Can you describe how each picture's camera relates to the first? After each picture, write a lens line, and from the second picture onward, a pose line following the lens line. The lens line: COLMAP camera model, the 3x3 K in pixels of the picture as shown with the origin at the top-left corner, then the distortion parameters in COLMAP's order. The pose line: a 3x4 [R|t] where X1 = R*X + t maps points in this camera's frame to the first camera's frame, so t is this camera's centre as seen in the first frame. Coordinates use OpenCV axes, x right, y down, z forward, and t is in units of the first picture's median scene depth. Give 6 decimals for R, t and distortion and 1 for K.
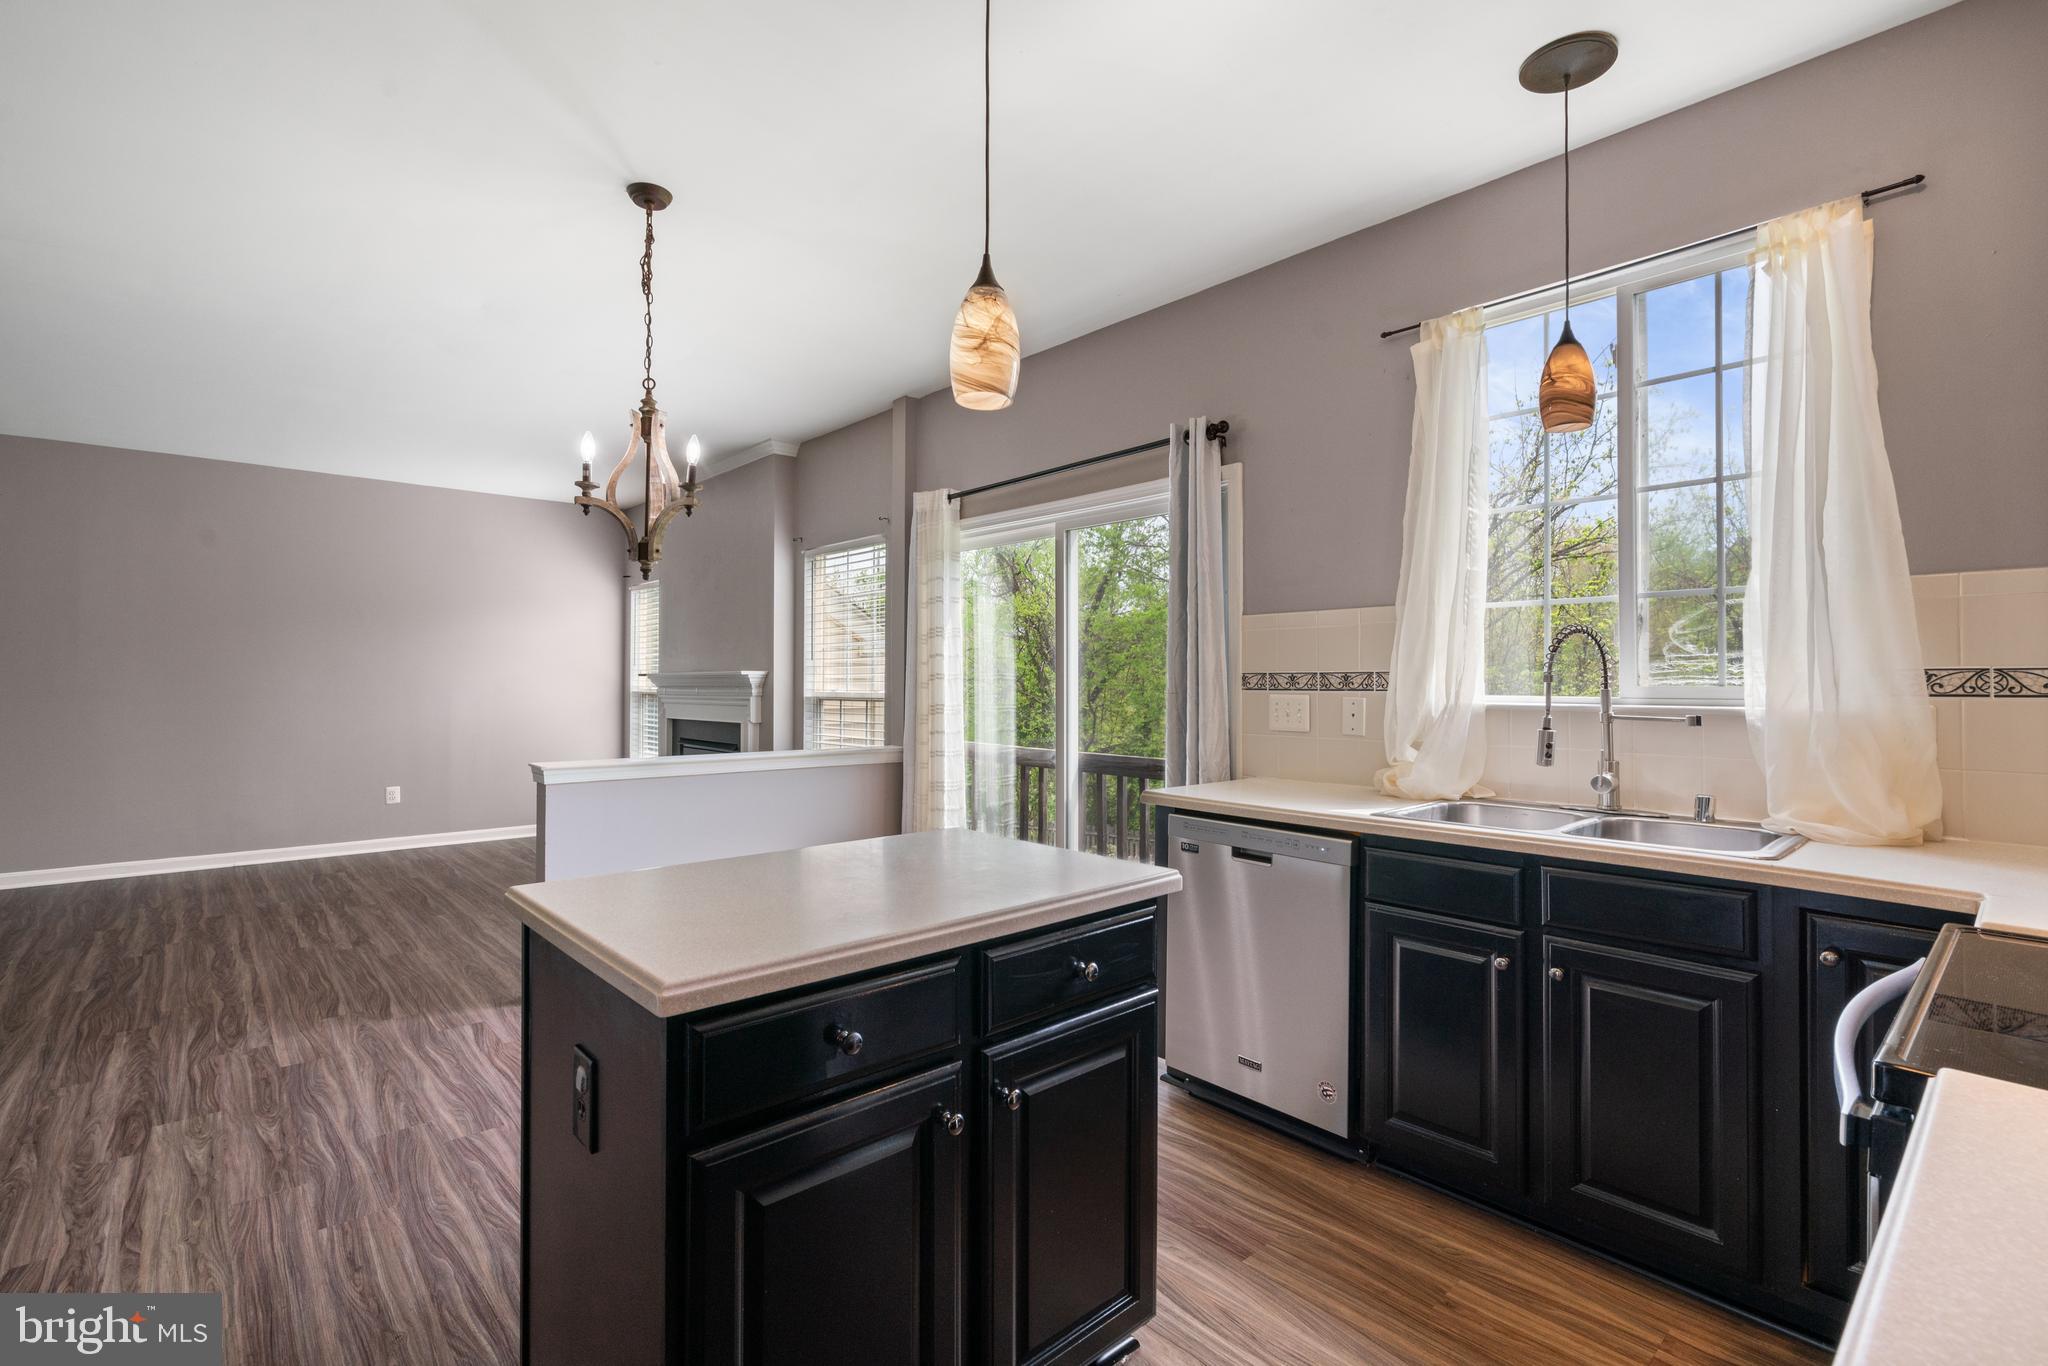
lens RADIAL K [[934.7, 0, 1014.5], [0, 934.7, 670.3], [0, 0, 1]] dist [-0.000465, -0.000091]
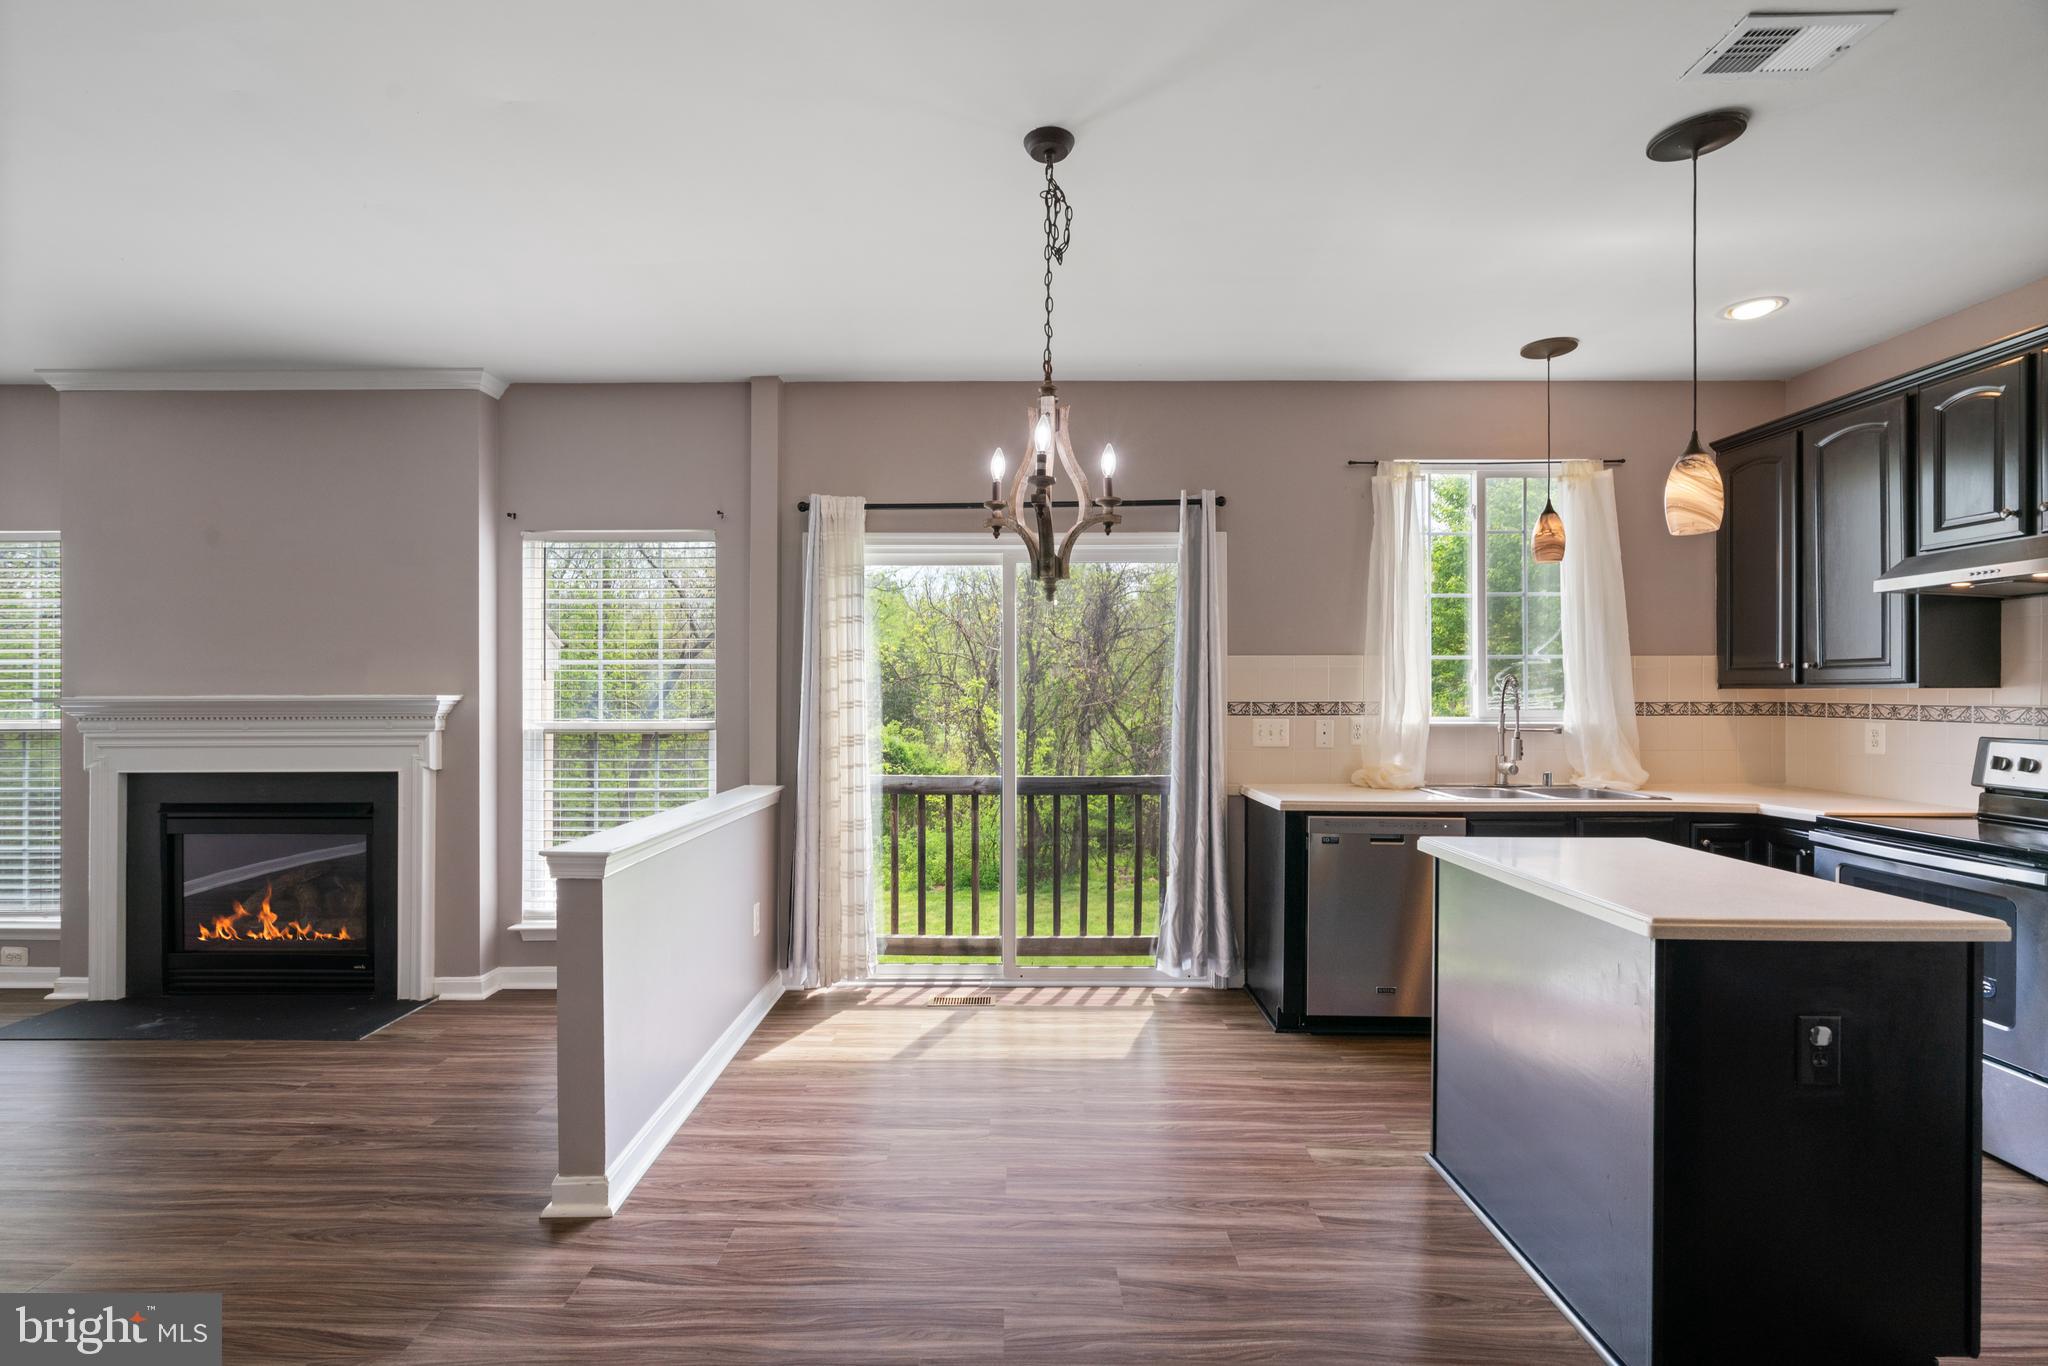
lens RADIAL K [[923.9, 0, 1015.2], [0, 923.9, 693.0], [0, 0, 1]] dist [-0.004365, 0.001610]
pose [[0.669842, -0.001098, 0.742503, -0.926572], [-0.007915, 0.999932, 0.008619, -0.018642], [-0.742462, -0.011650, 0.669787, 0.417965]]
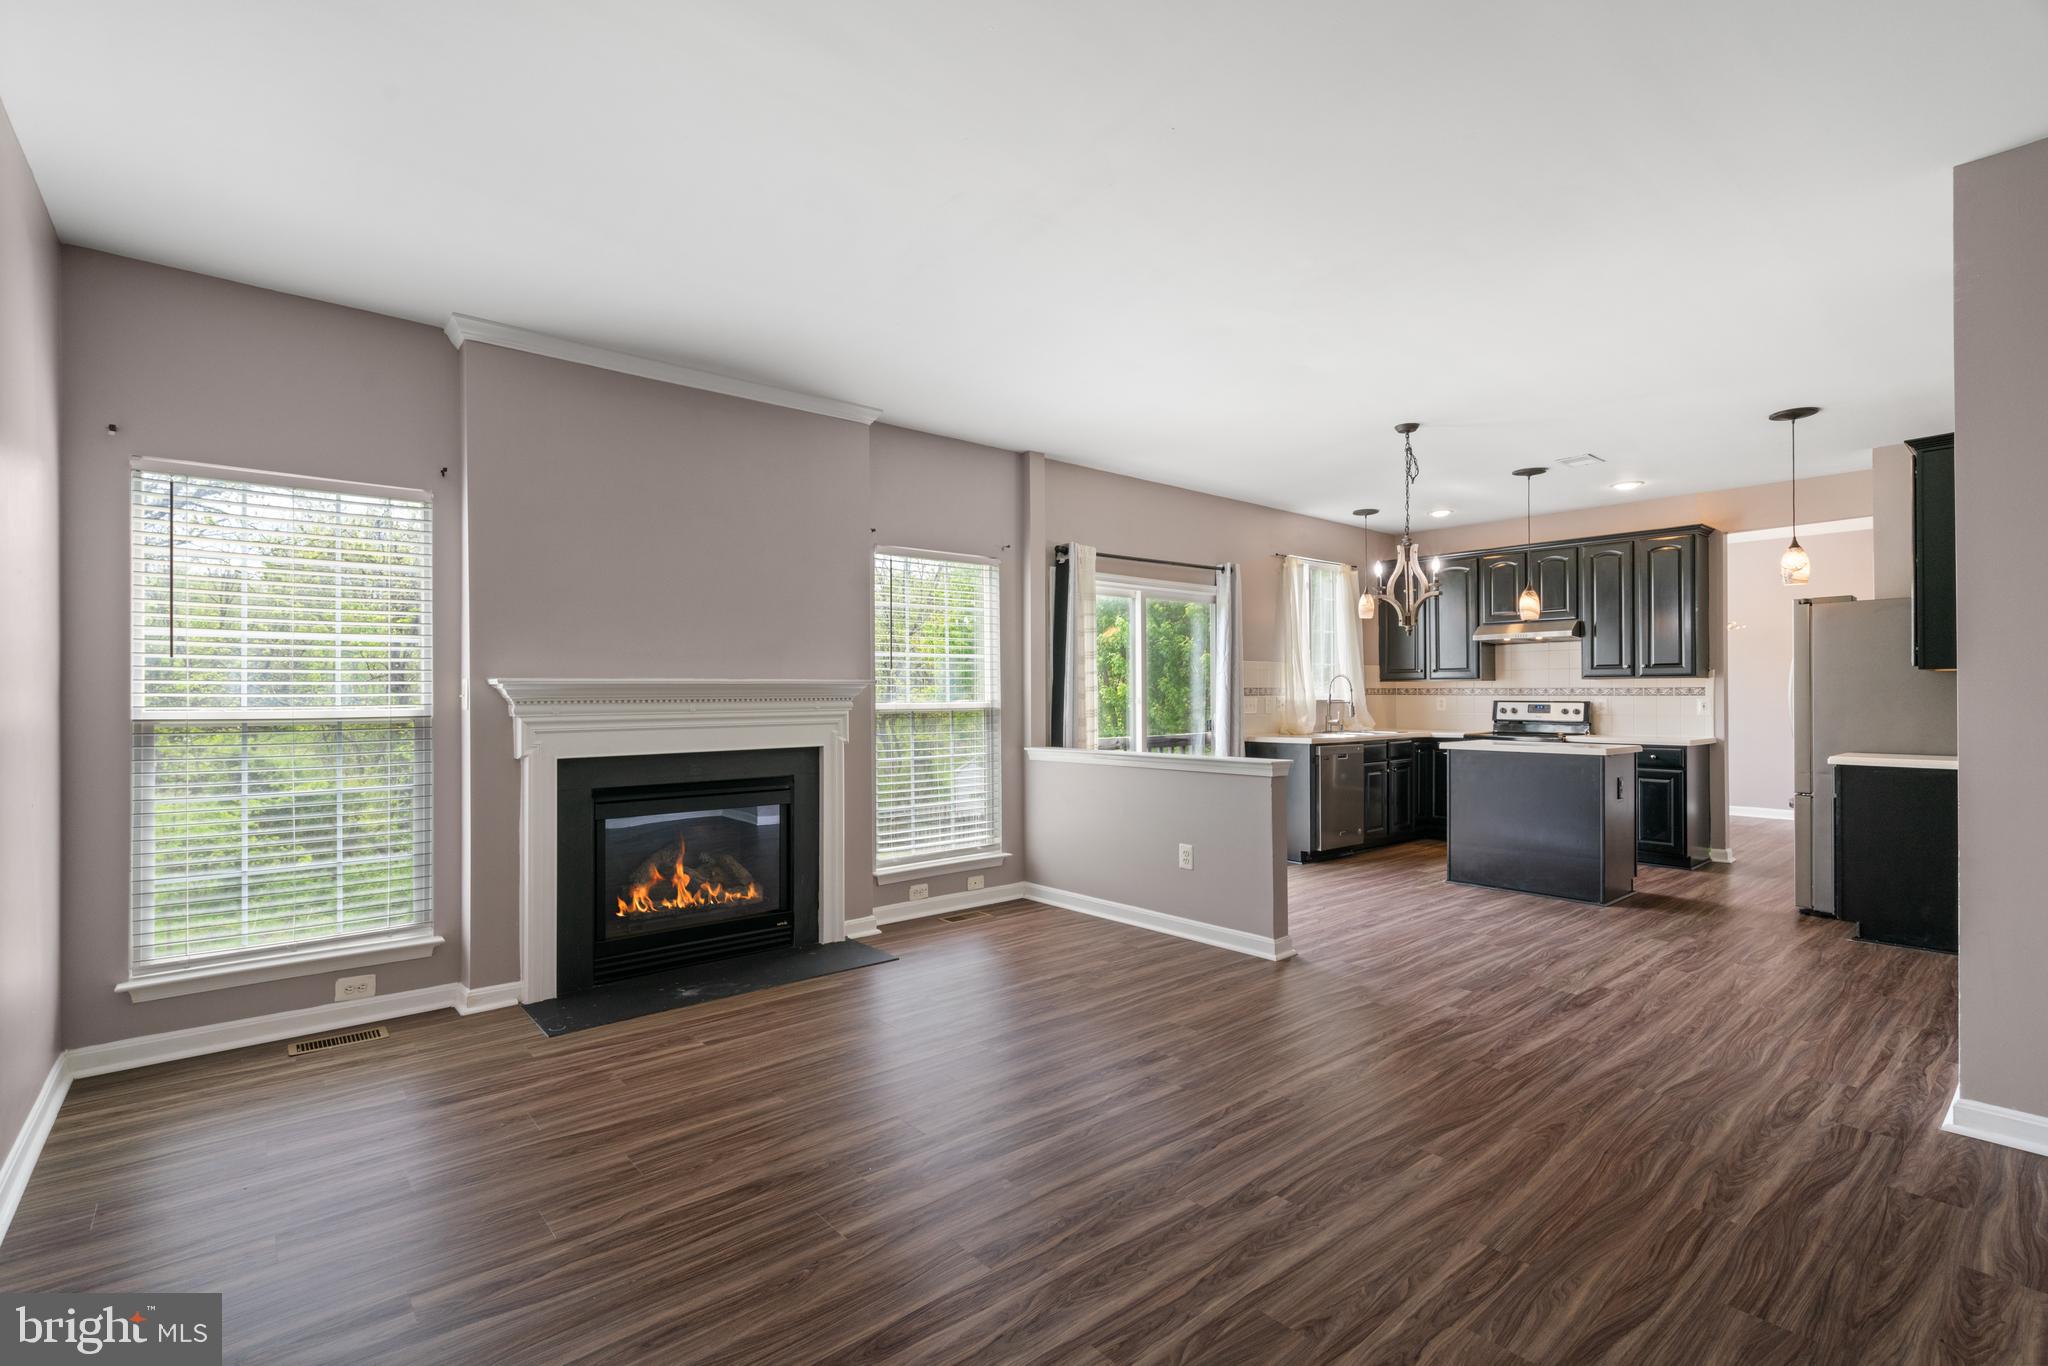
lens RADIAL K [[923.9, 0, 1015.2], [0, 923.9, 693.0], [0, 0, 1]] dist [-0.004365, 0.001610]
pose [[0.025918, 0.000588, 0.999664, -2.011978], [-0.007870, 0.999969, -0.000384, 0.021147], [-0.999633, -0.007857, 0.025922, 1.555635]]
